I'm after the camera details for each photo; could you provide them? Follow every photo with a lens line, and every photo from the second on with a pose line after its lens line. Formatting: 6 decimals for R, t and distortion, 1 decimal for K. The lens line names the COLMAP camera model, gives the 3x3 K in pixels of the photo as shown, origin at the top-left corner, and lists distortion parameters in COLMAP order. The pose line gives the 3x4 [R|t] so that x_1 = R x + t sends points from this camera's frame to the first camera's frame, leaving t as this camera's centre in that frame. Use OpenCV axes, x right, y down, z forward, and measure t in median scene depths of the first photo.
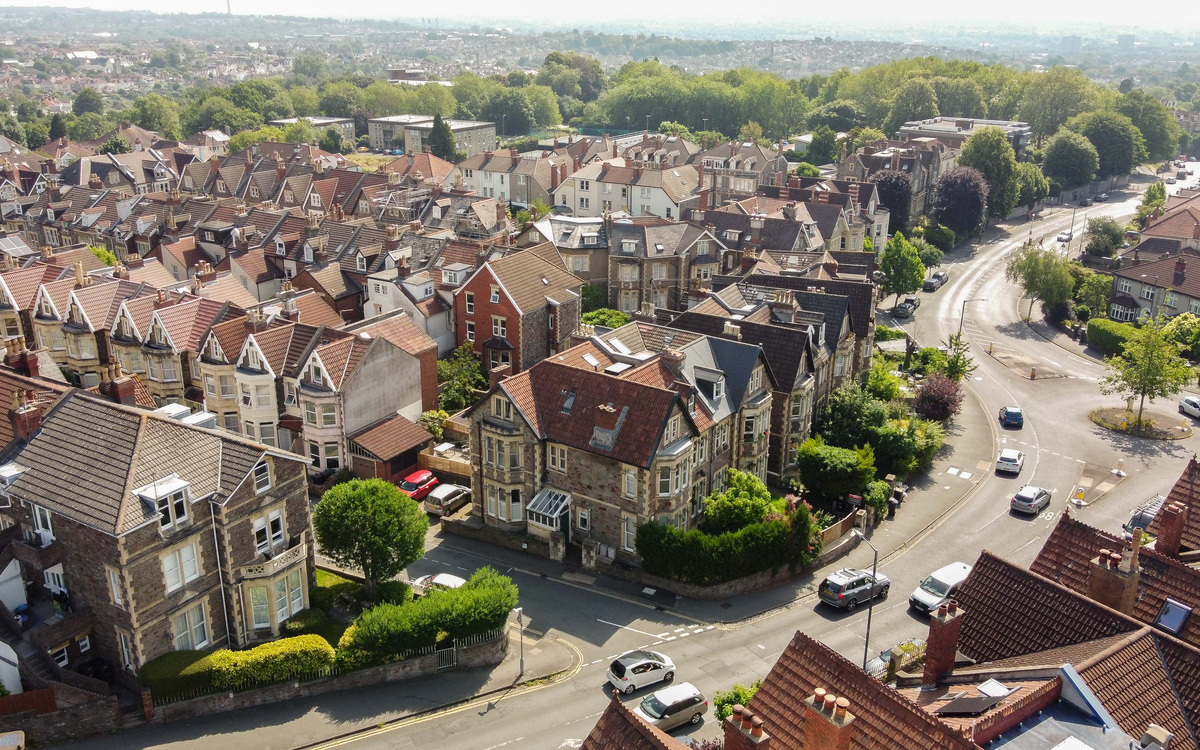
lens RADIAL K [[1030.1, 0, 599.2], [0, 1030.1, 377.8], [0, 0, 1]] dist [0.007597, 0.040379]
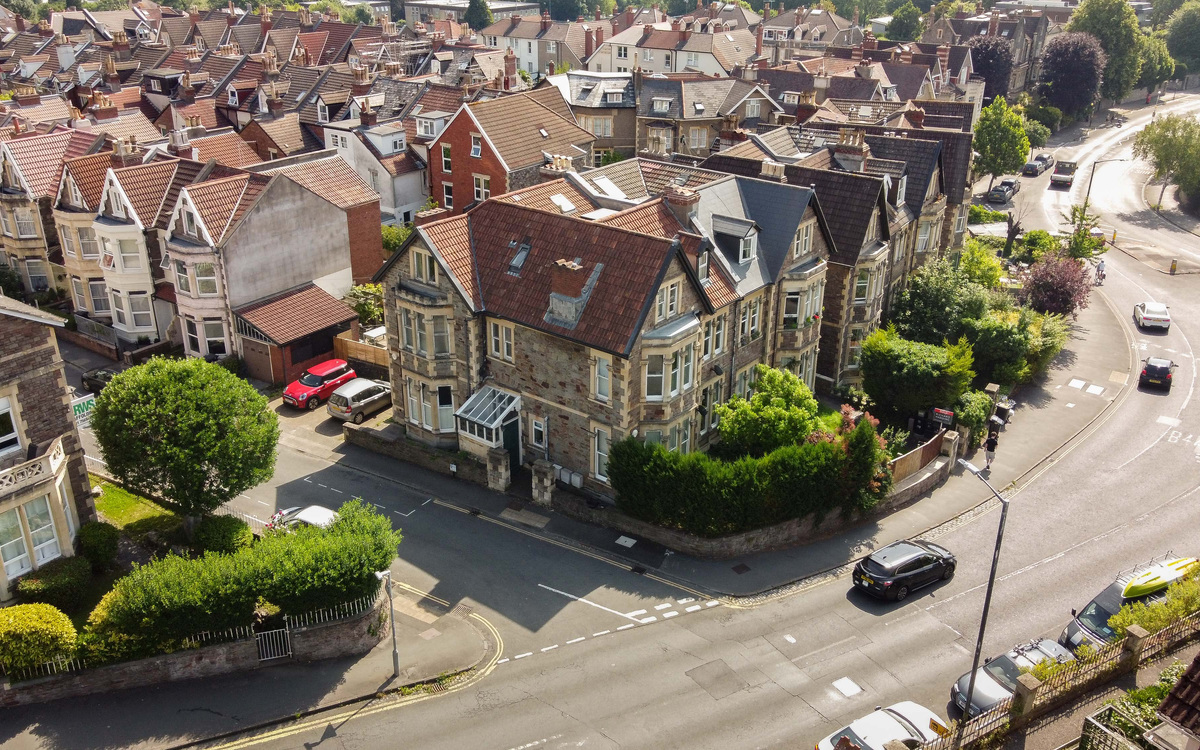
lens RADIAL K [[1030.1, 0, 601.6], [0, 1030.1, 373.3], [0, 0, 1]] dist [0.007597, 0.040379]
pose [[0.998053, 0.026059, -0.056659, 0.056816], [-0.021909, 0.997116, 0.072667, 0.042948], [0.058390, -0.071284, 0.995746, 0.291239]]
